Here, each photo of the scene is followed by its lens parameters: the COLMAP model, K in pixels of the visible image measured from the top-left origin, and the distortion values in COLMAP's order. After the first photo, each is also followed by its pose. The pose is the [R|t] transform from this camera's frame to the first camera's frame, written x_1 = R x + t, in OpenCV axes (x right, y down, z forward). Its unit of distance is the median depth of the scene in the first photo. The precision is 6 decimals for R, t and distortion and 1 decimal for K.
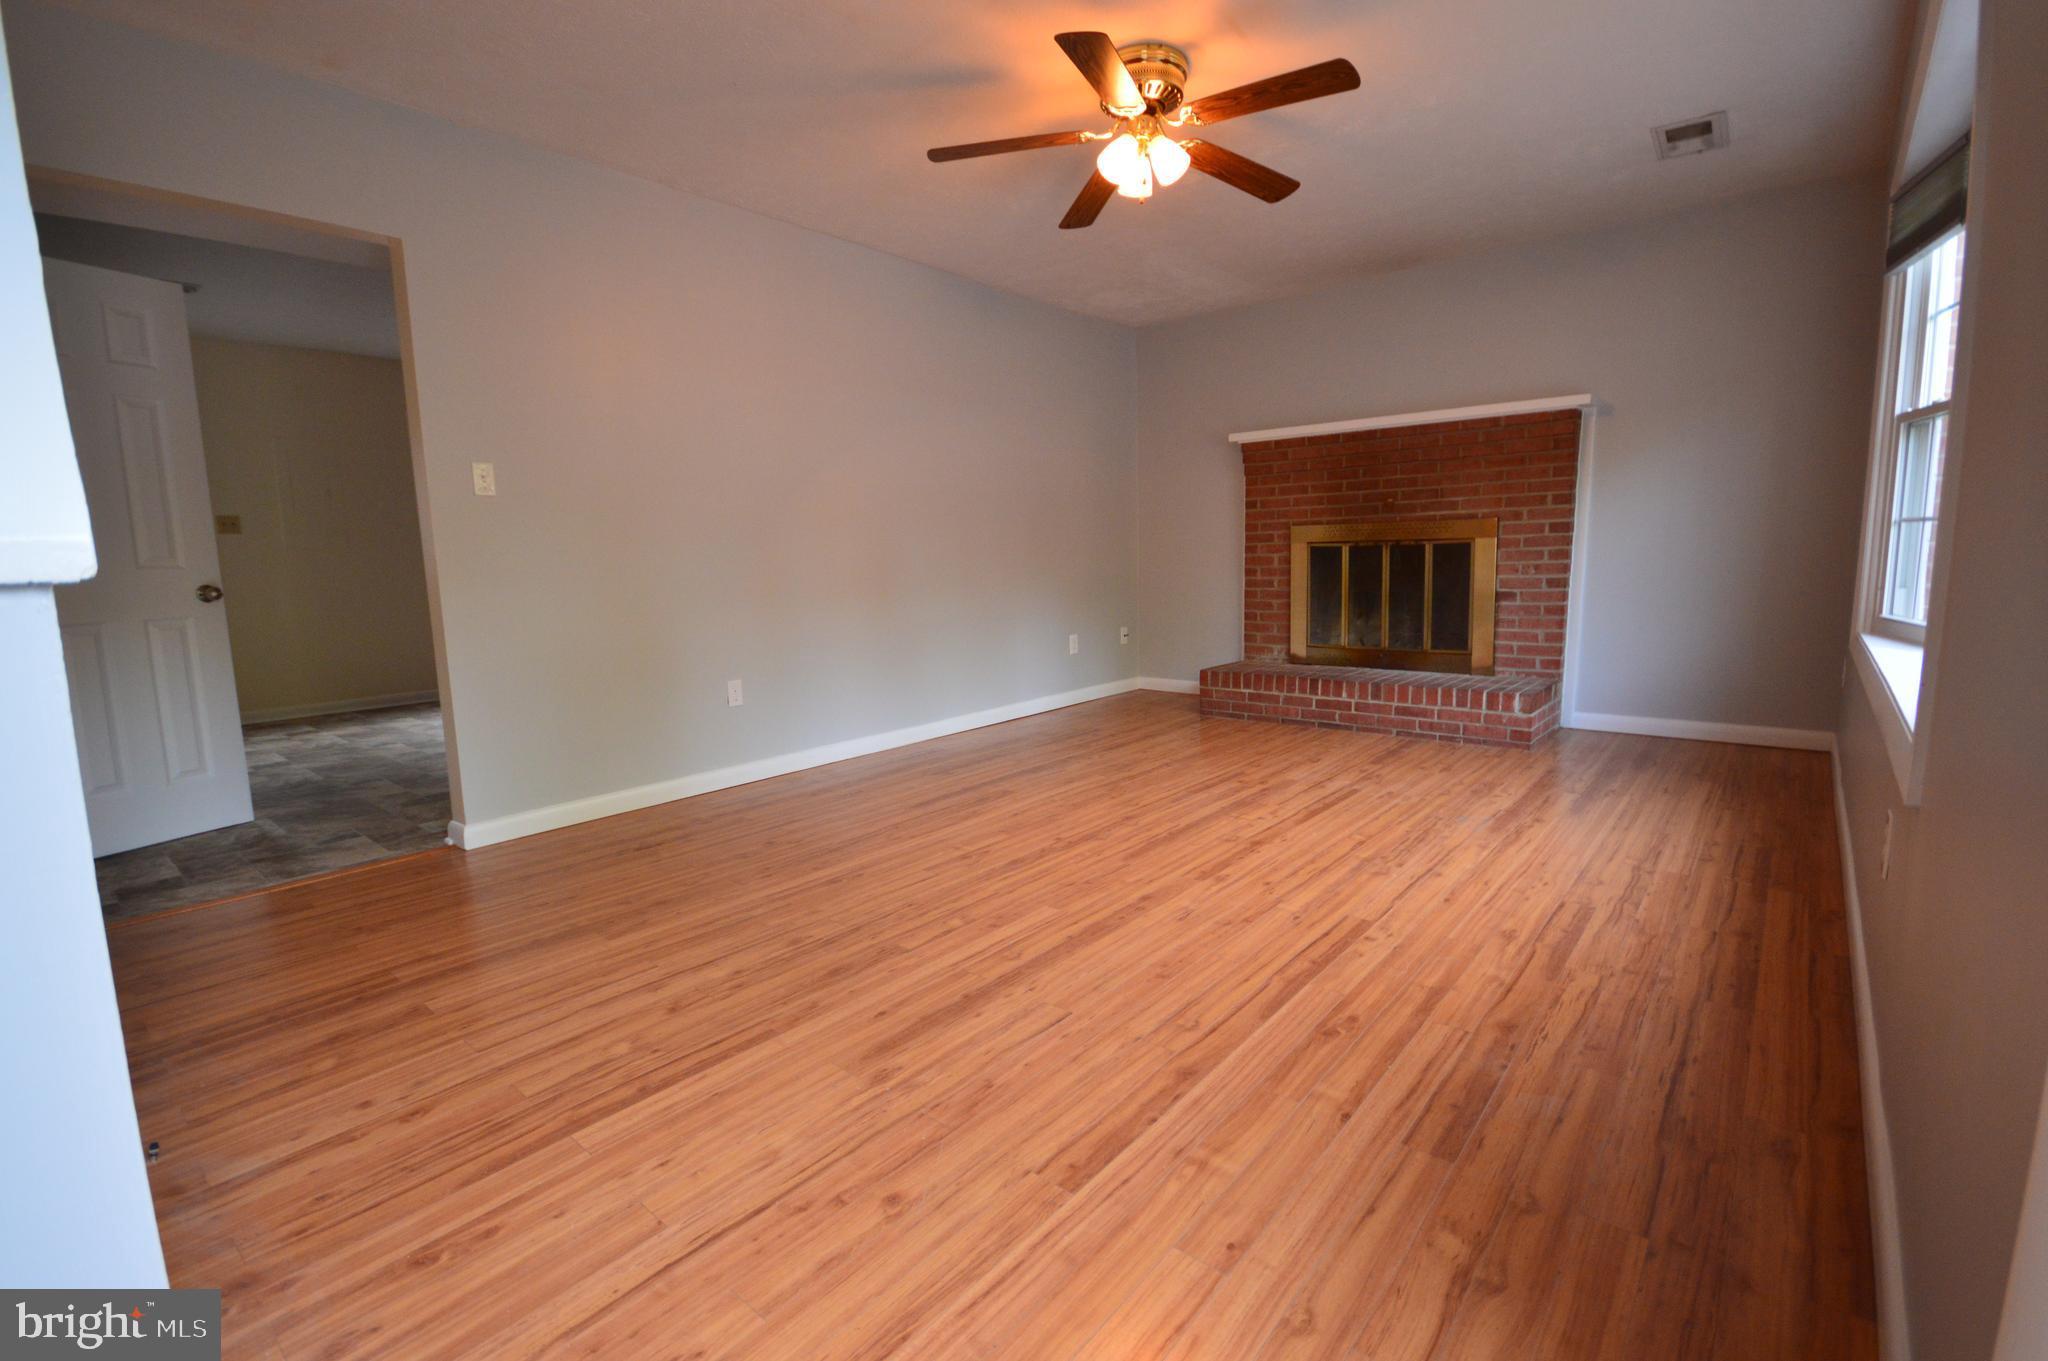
lens RADIAL K [[911.2, 0, 1024.2], [0, 911.2, 675.6], [0, 0, 1]] dist [0.008439, -0.011129]
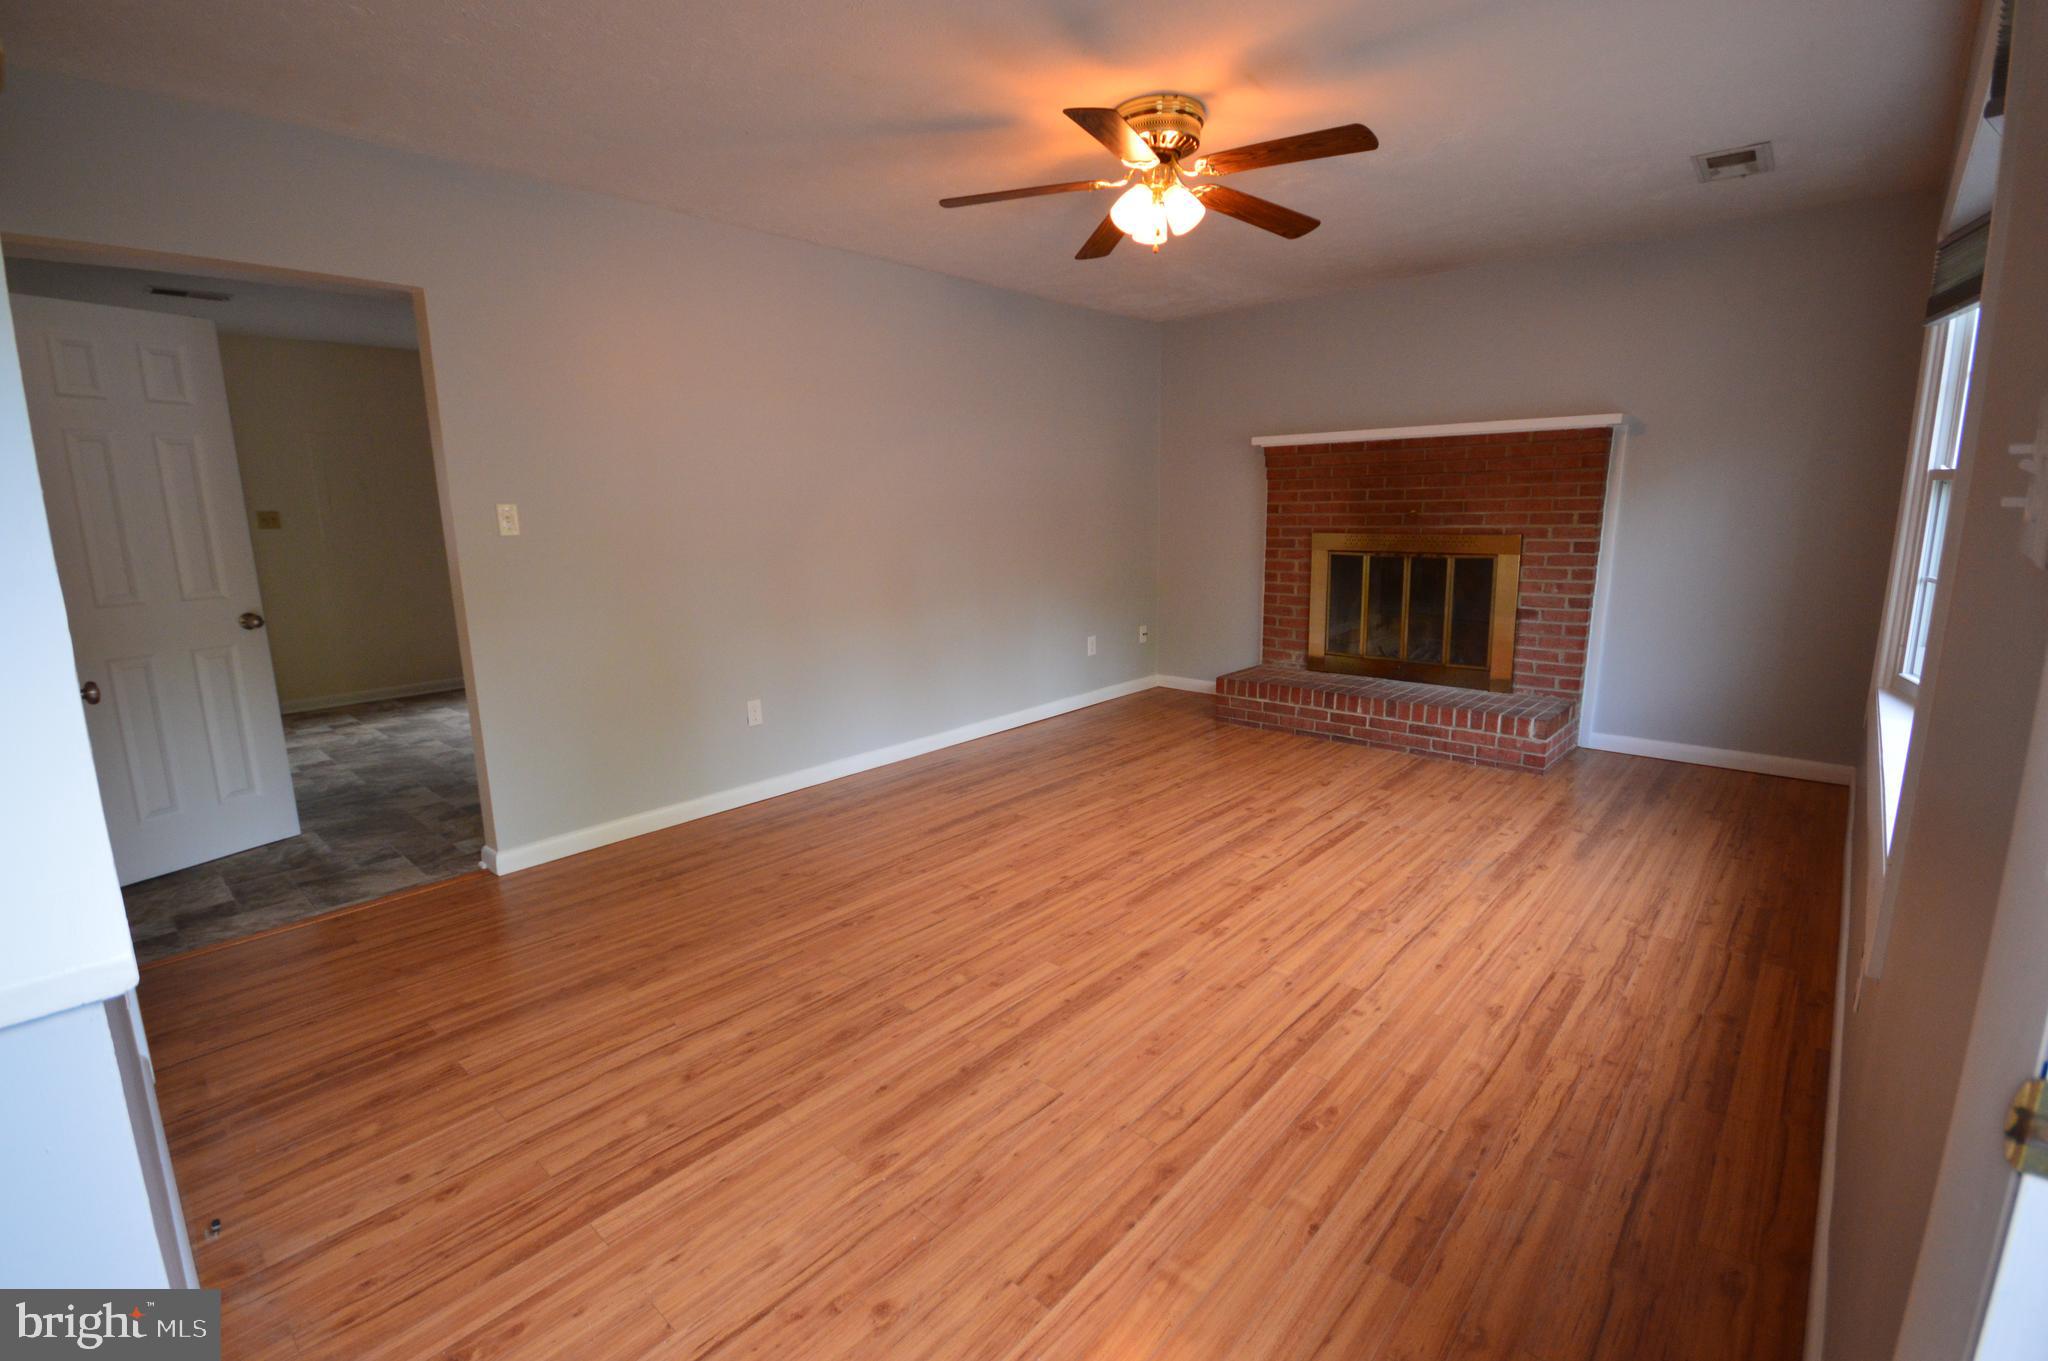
lens RADIAL K [[911.2, 0, 1023.8], [0, 911.2, 675.6], [0, 0, 1]] dist [0.008439, -0.011129]
pose [[0.999428, 0.012577, -0.031380, 0.020099], [-0.010853, 0.998455, 0.054497, -0.098213], [0.032017, -0.054126, 0.998021, -0.013335]]
